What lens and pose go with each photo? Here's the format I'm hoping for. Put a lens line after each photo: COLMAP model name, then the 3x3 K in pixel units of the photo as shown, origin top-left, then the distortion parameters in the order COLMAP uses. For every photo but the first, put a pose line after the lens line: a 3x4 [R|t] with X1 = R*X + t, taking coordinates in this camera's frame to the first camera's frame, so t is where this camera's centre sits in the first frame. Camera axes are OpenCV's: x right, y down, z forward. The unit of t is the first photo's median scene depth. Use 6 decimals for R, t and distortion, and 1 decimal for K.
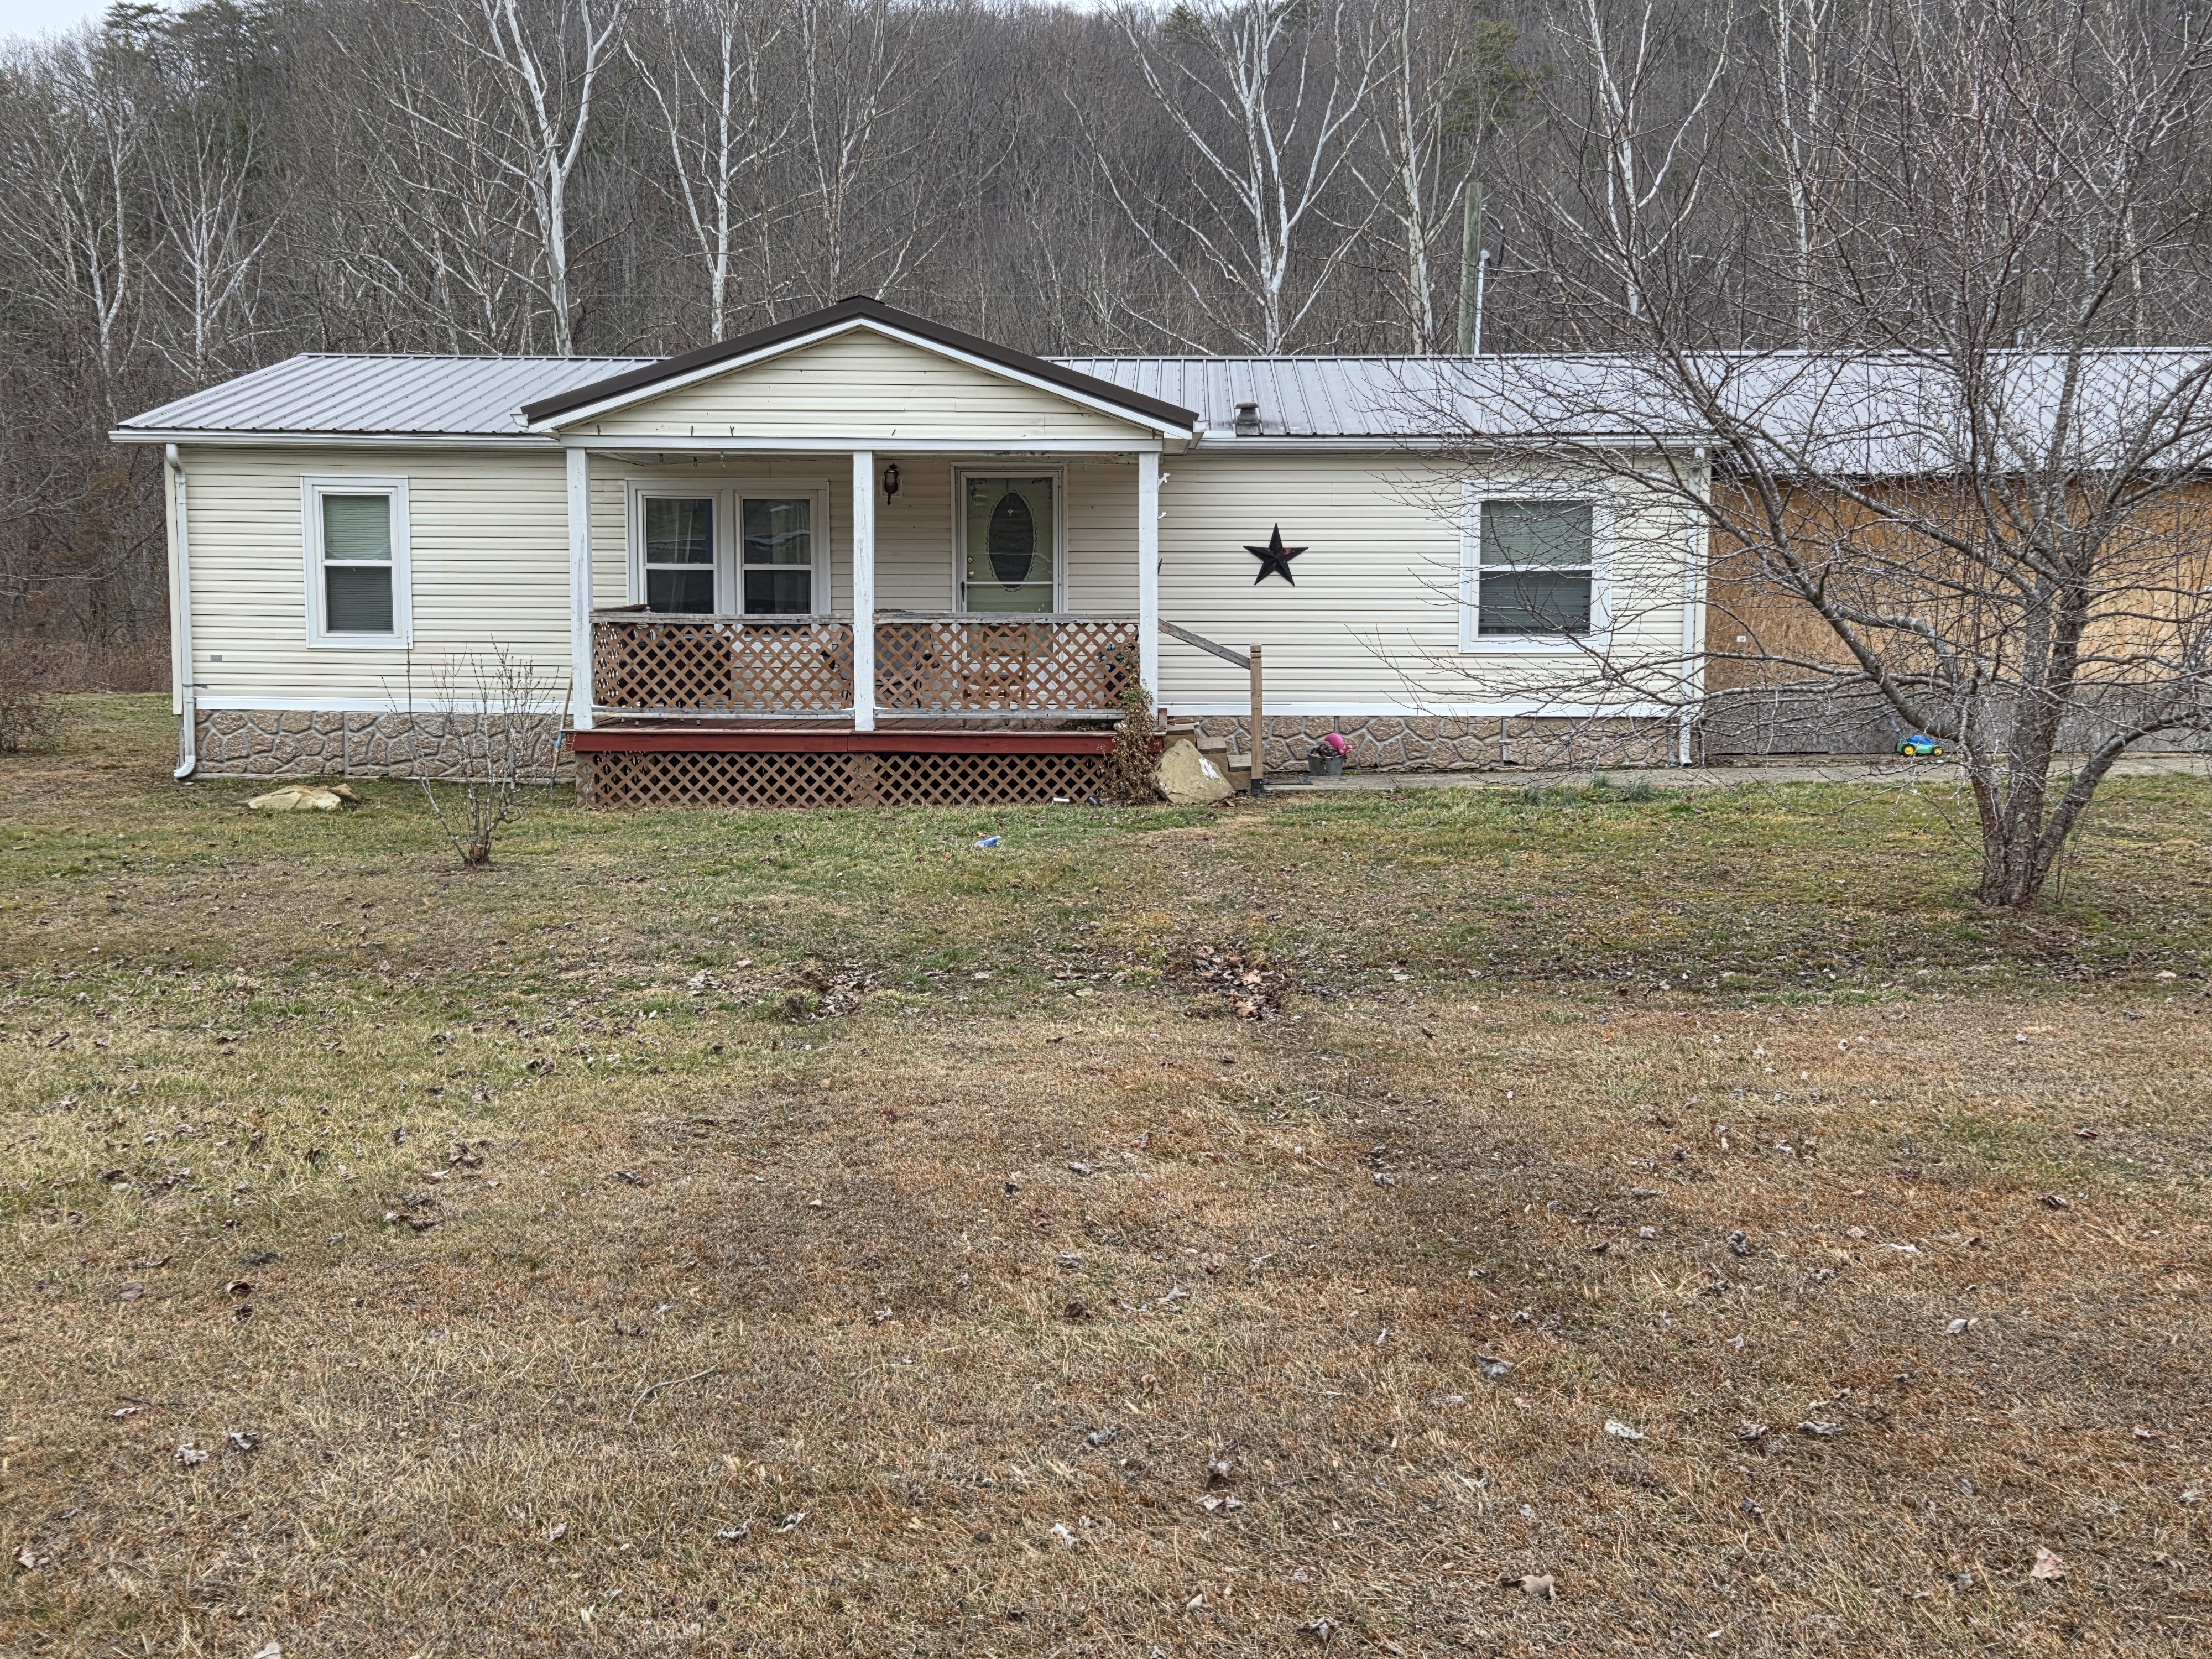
lens RADIAL K [[2287.1, 0, 1108.0], [0, 2287.1, 788.9], [0, 0, 1]] dist [0.054455, 0.002403]
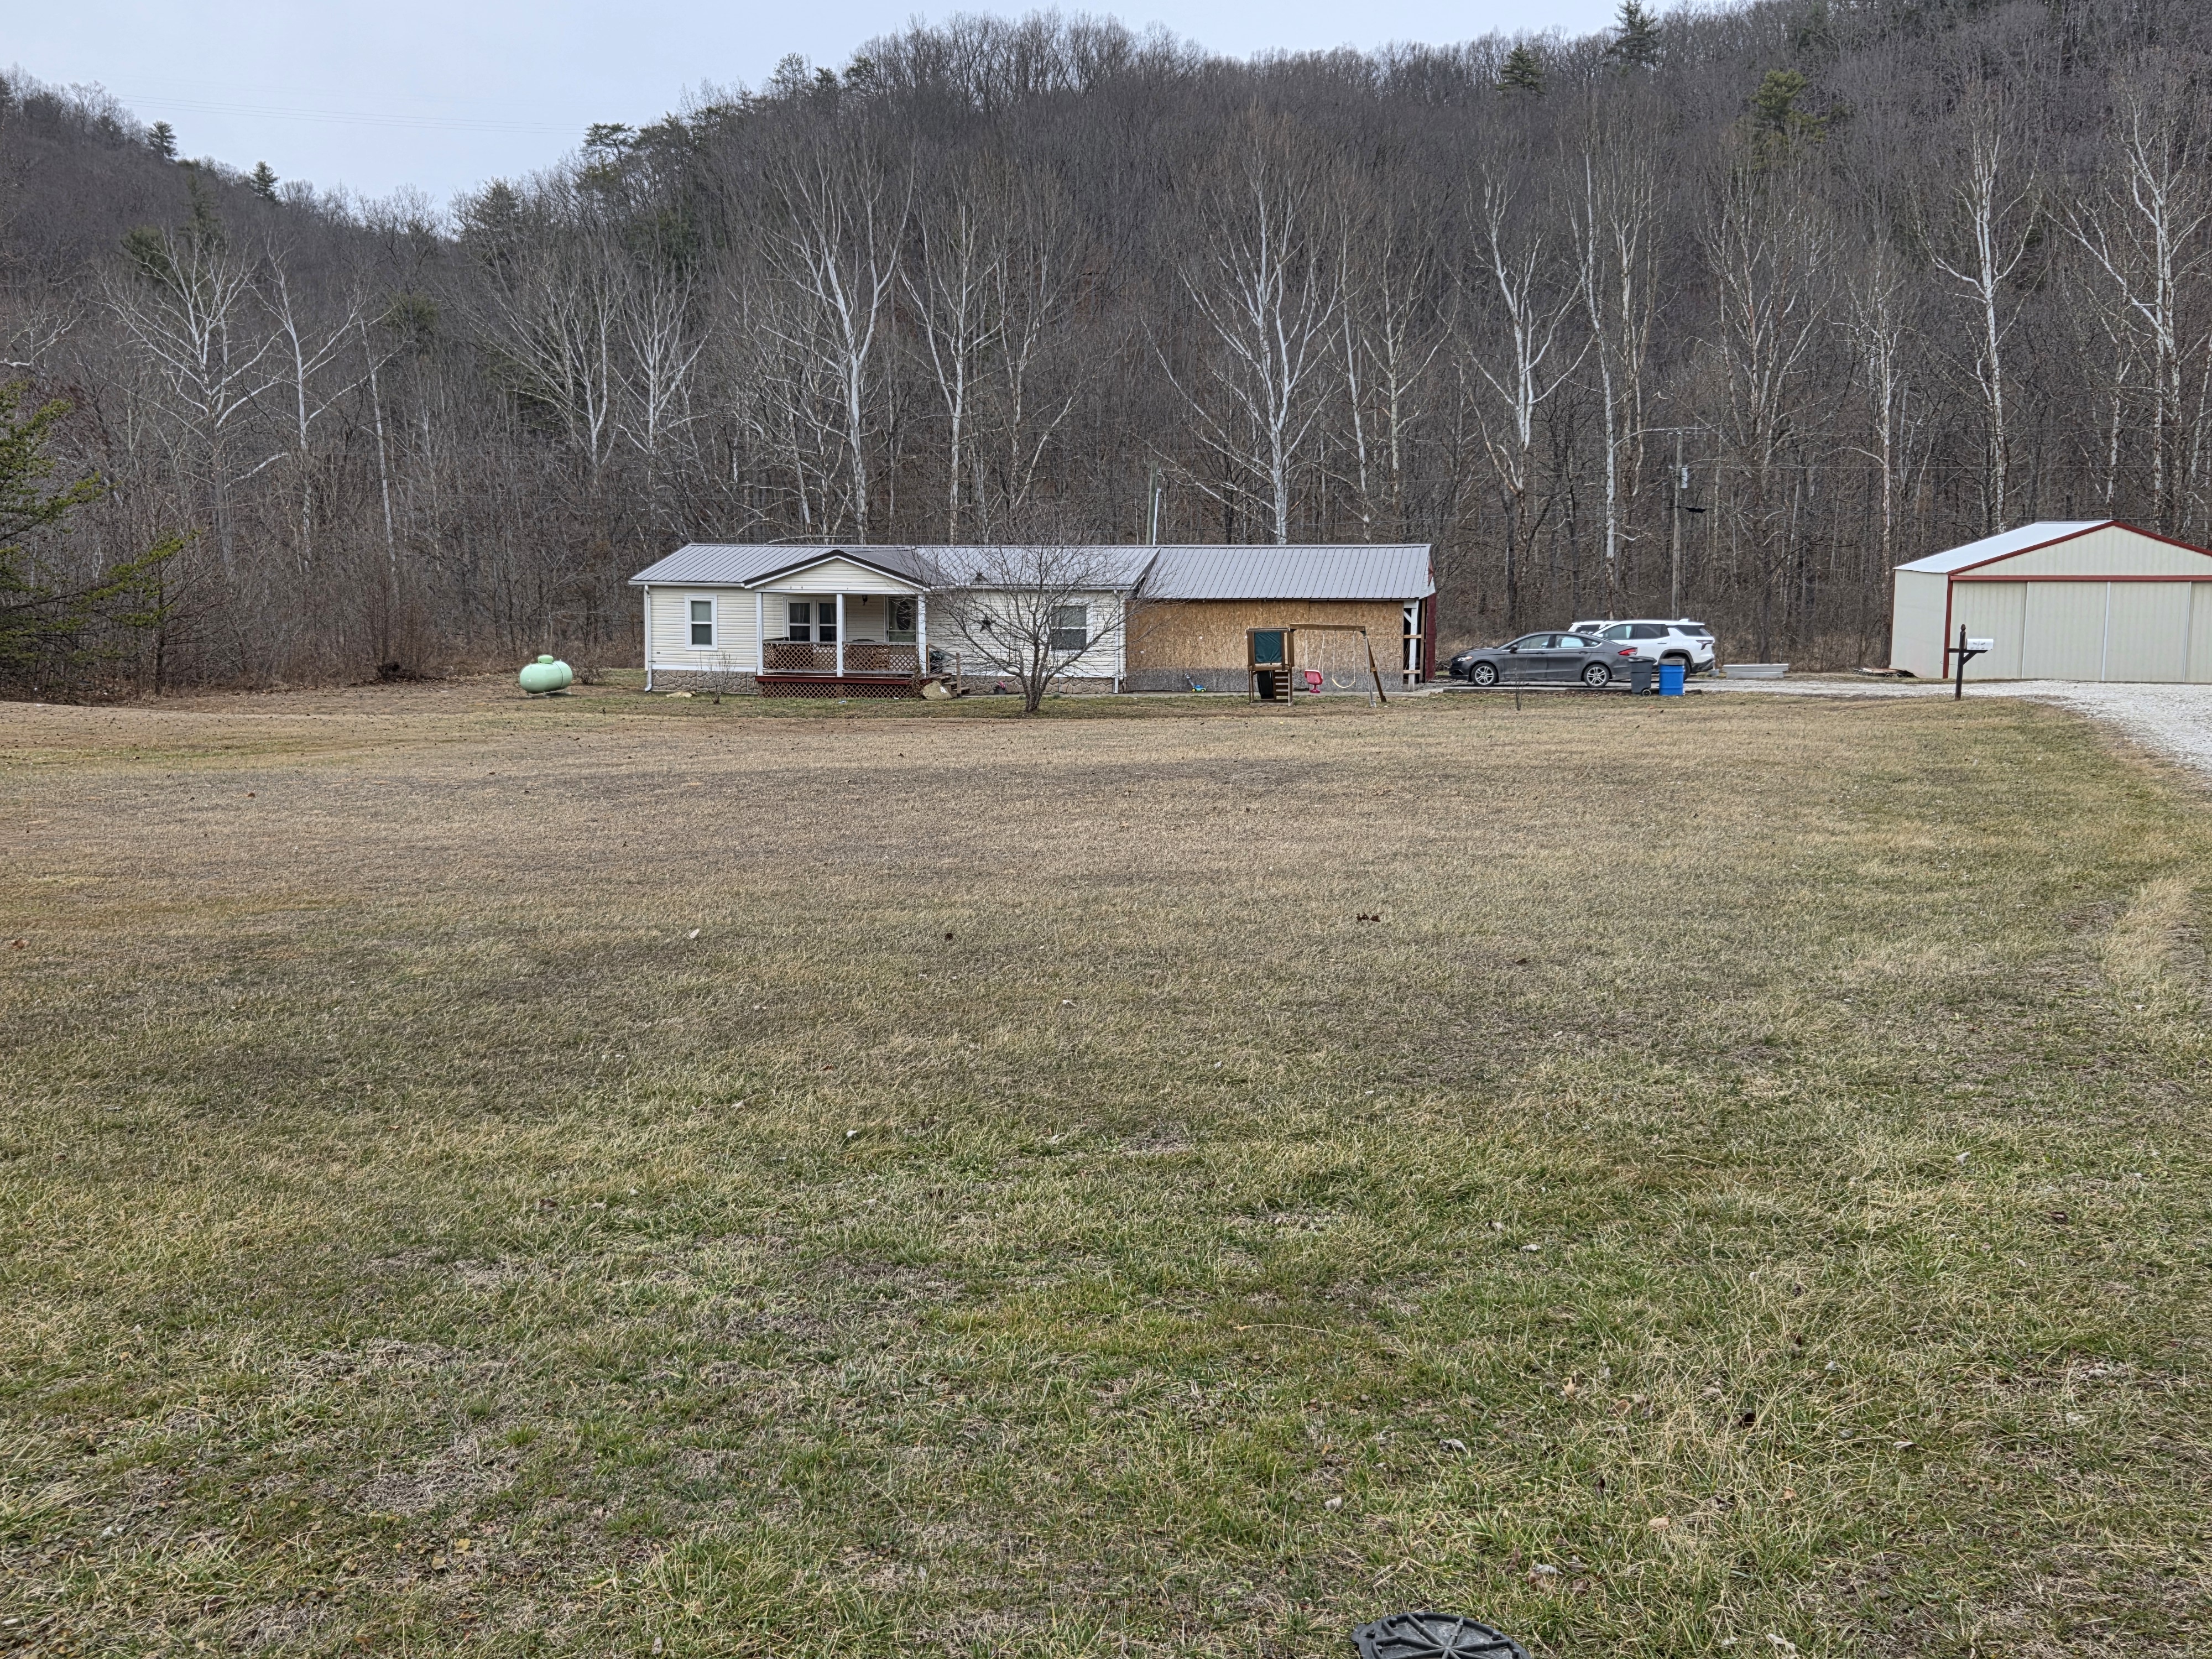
lens RADIAL K [[2289.1, 0, 1064.2], [0, 2289.1, 828.3], [0, 0, 1]] dist [0.081140, -0.098254]
pose [[0.981266, 0.025048, -0.191021, 0.813098], [-0.021516, 0.999557, 0.020540, 0.113526], [0.191451, -0.016045, 0.981371, -2.106554]]
